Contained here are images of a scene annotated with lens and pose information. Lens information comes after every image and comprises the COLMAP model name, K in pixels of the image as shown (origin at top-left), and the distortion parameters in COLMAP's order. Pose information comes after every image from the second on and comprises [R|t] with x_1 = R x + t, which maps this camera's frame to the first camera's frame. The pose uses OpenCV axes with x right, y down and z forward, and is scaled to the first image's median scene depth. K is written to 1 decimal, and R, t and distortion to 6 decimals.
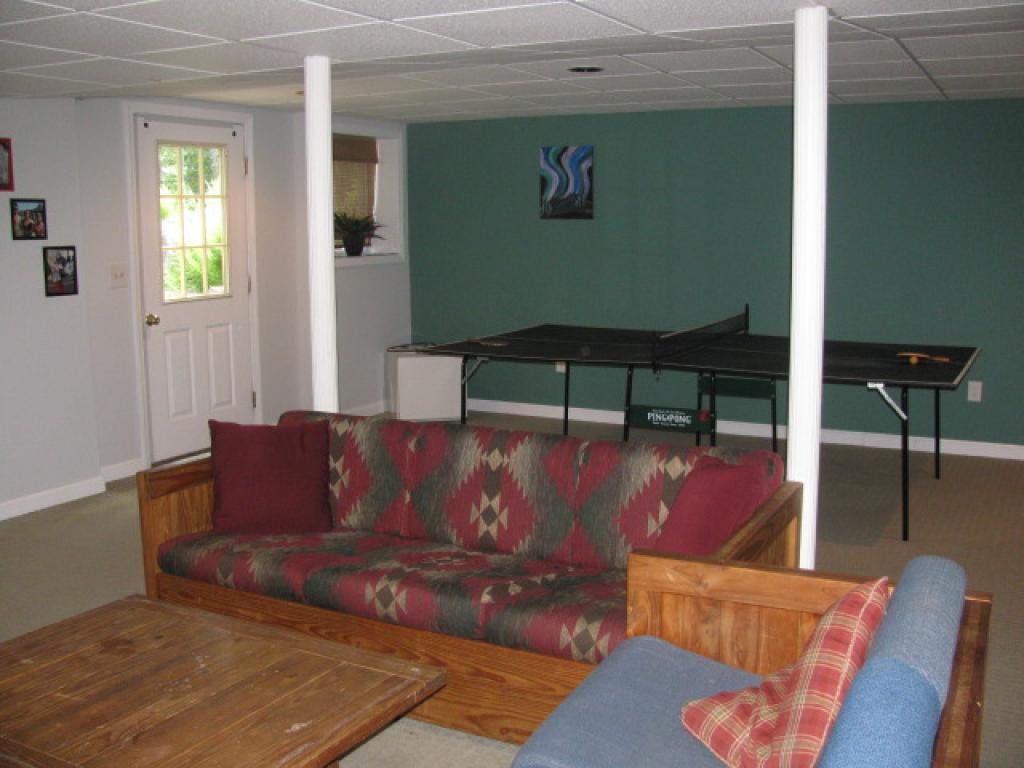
lens RADIAL K [[1060.0, 0, 524.8], [0, 1060.0, 384.3], [0, 0, 1]] dist [-0.219563, 0.255166]
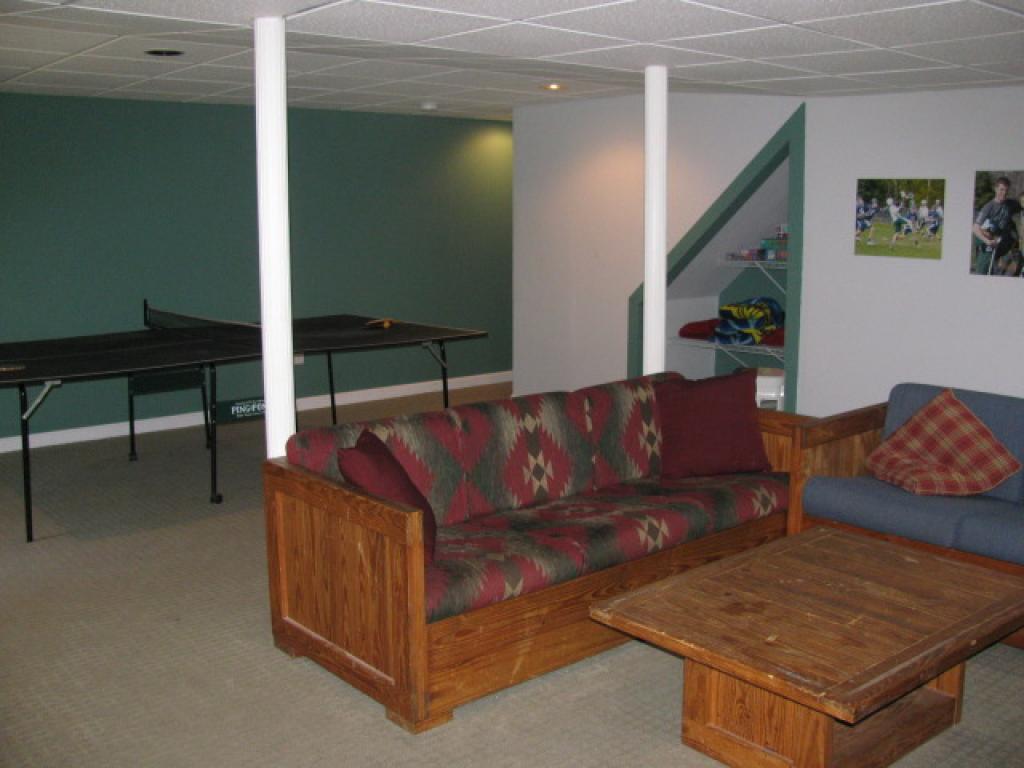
lens RADIAL K [[1060.0, 0, 524.8], [0, 1060.0, 384.3], [0, 0, 1]] dist [-0.219563, 0.255166]
pose [[0.372533, -0.149901, 0.915832, -0.811078], [0.143781, 0.984275, 0.102618, -0.066308], [-0.916813, 0.093451, 0.388227, 0.430025]]
